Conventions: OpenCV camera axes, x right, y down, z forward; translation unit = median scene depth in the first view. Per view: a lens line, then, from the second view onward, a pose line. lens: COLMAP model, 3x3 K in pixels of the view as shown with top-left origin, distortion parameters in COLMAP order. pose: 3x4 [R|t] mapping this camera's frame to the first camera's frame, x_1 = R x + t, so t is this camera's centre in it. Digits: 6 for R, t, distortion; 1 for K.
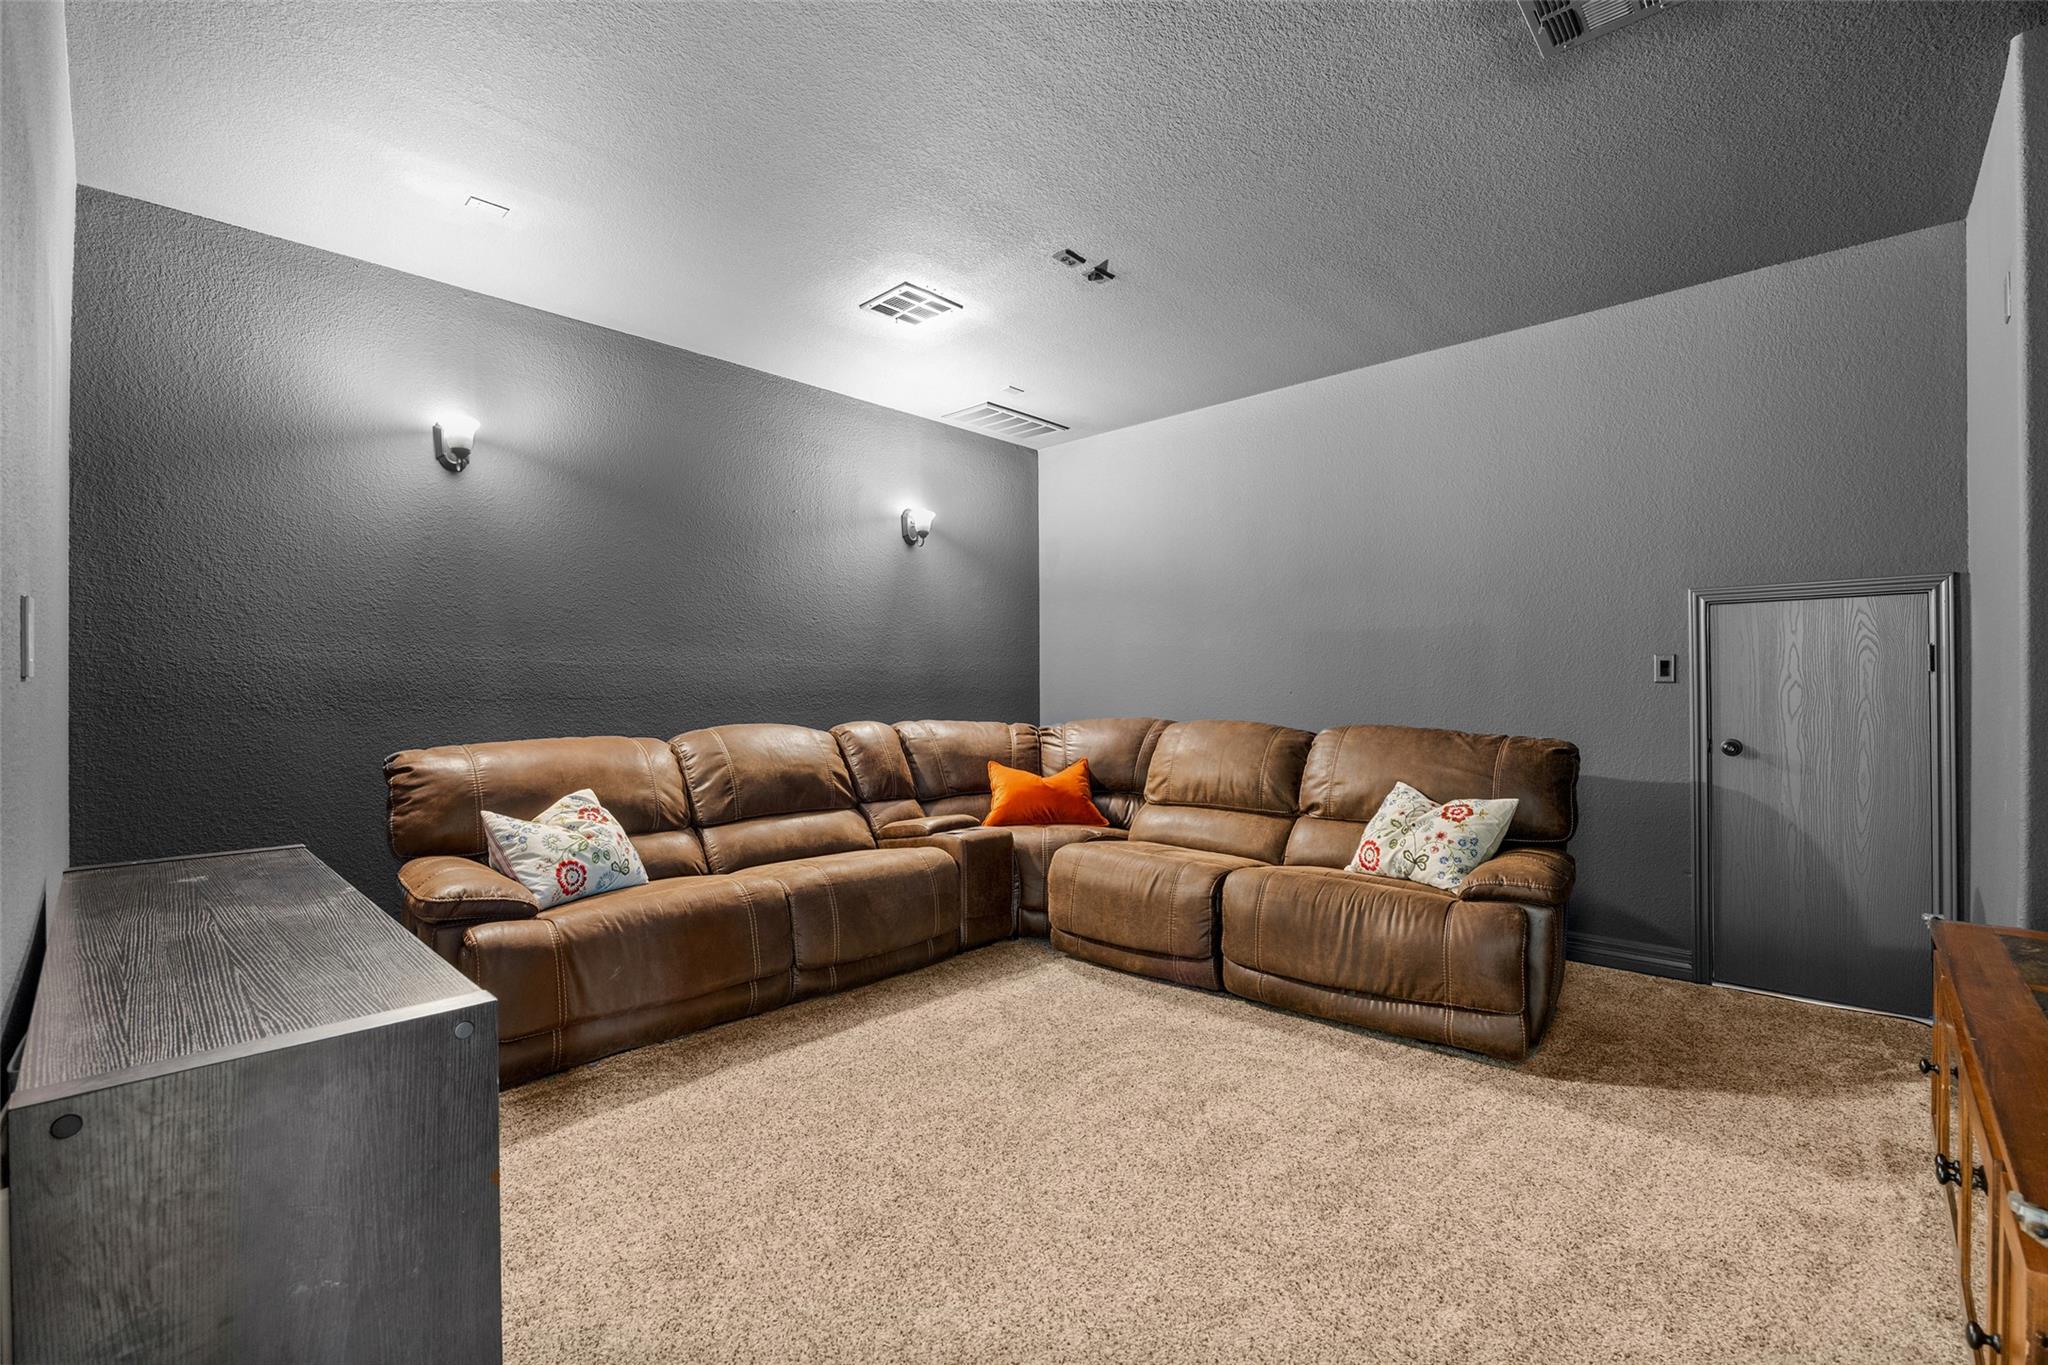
lens RADIAL K [[914.8, 0, 1035.2], [0, 914.8, 690.8], [0, 0, 1]] dist [-0.003394, 0.000208]
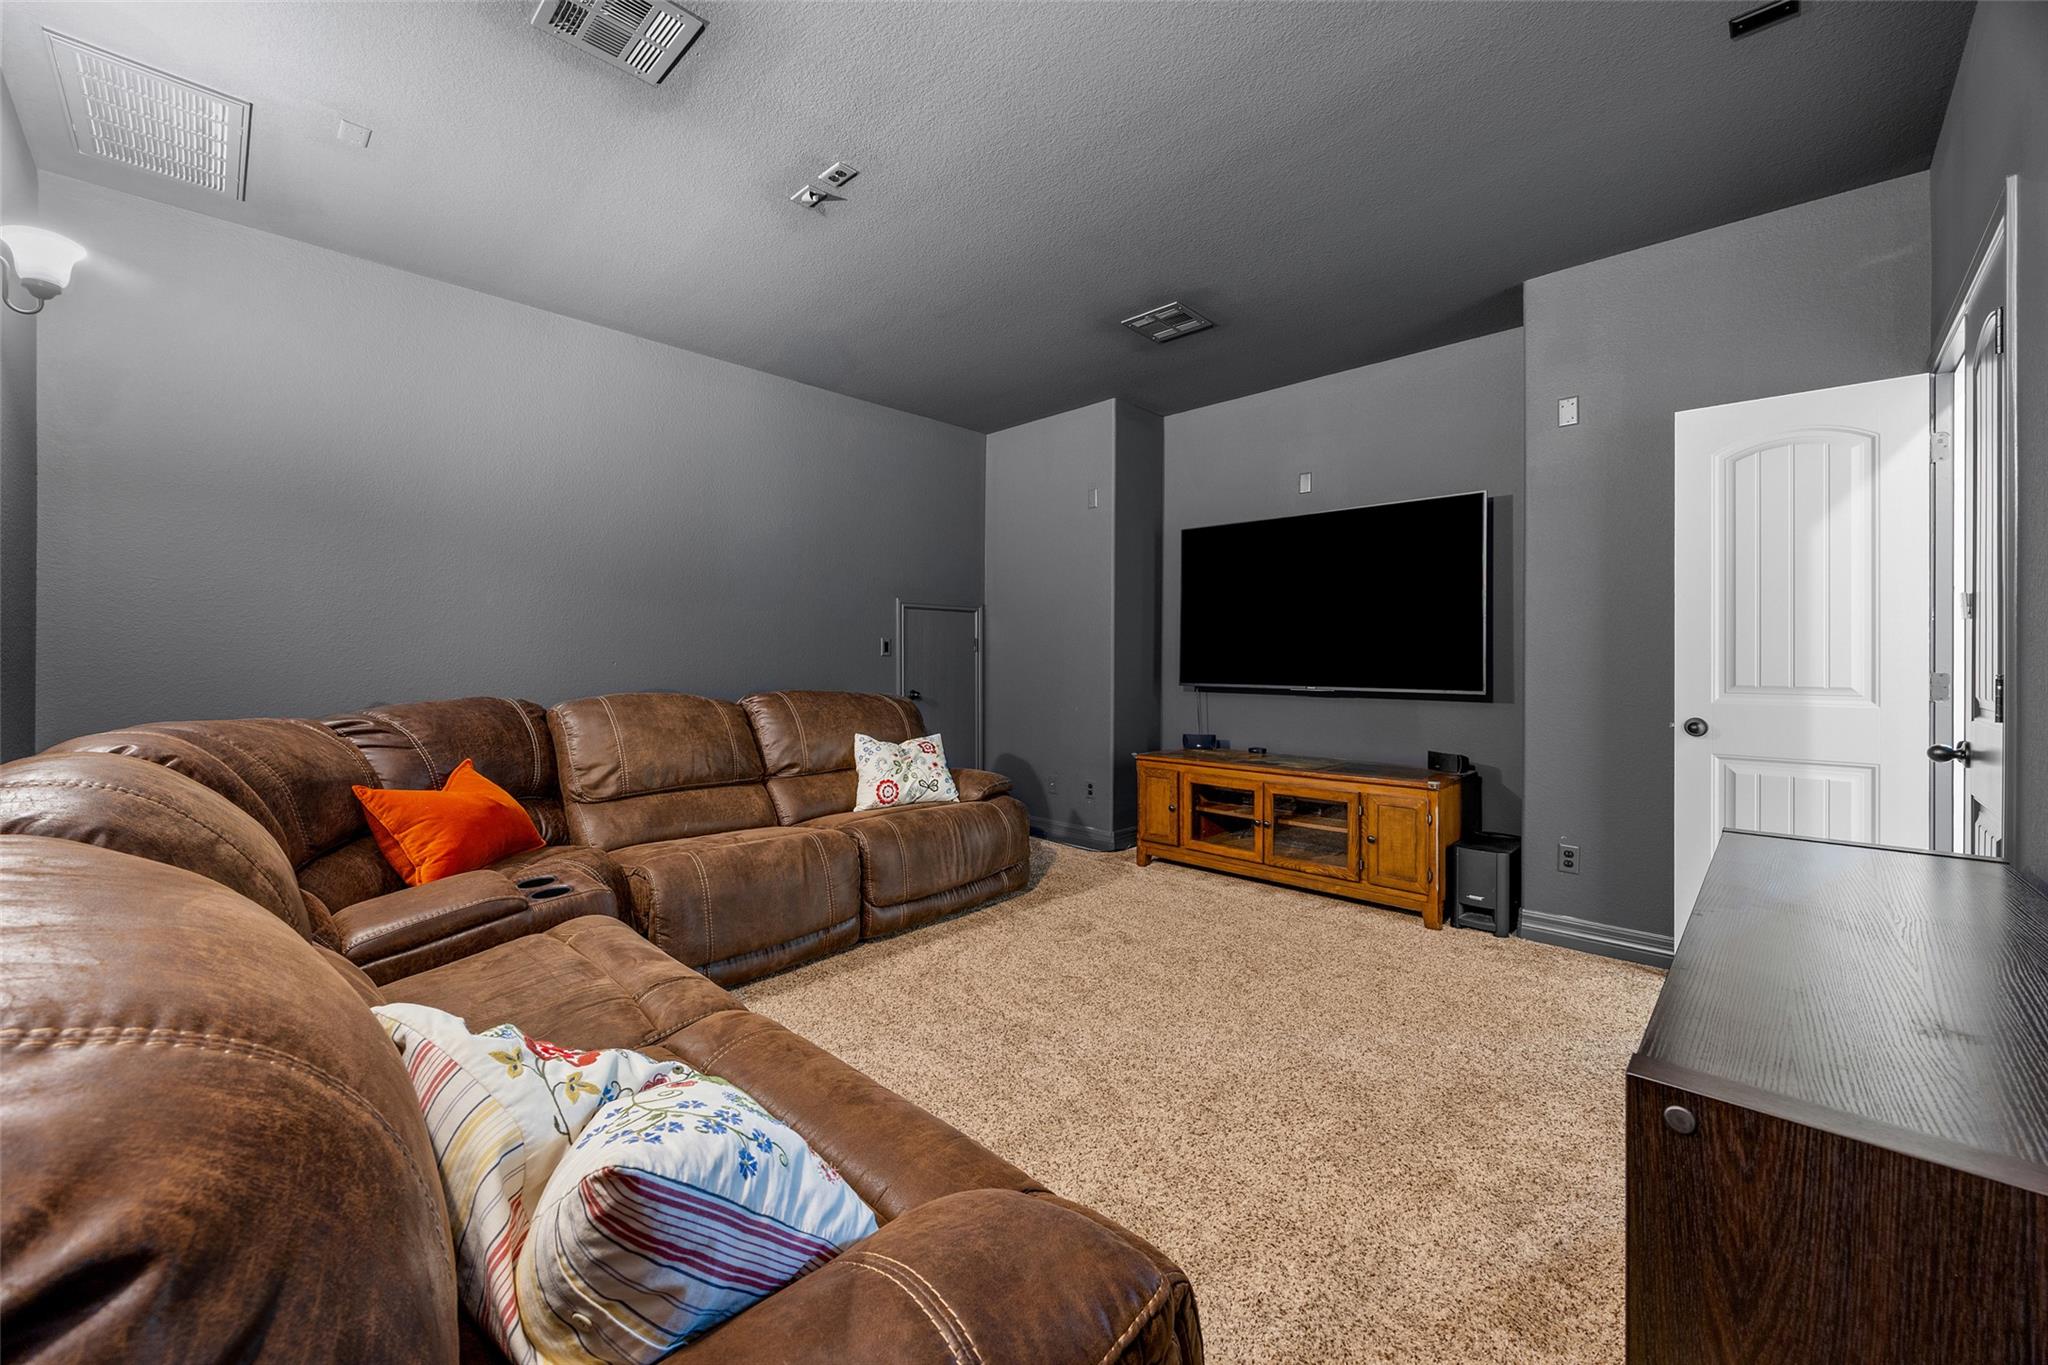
lens RADIAL K [[796.6, 0, 1035.4], [0, 796.6, 663.5], [0, 0, 1]] dist [-0.001231, 0.000000]
pose [[0.003332, -0.002121, 0.999992, -0.775082], [0.000790, 0.999997, 0.002119, 0.001162], [-0.999994, 0.000783, 0.003334, 0.843804]]
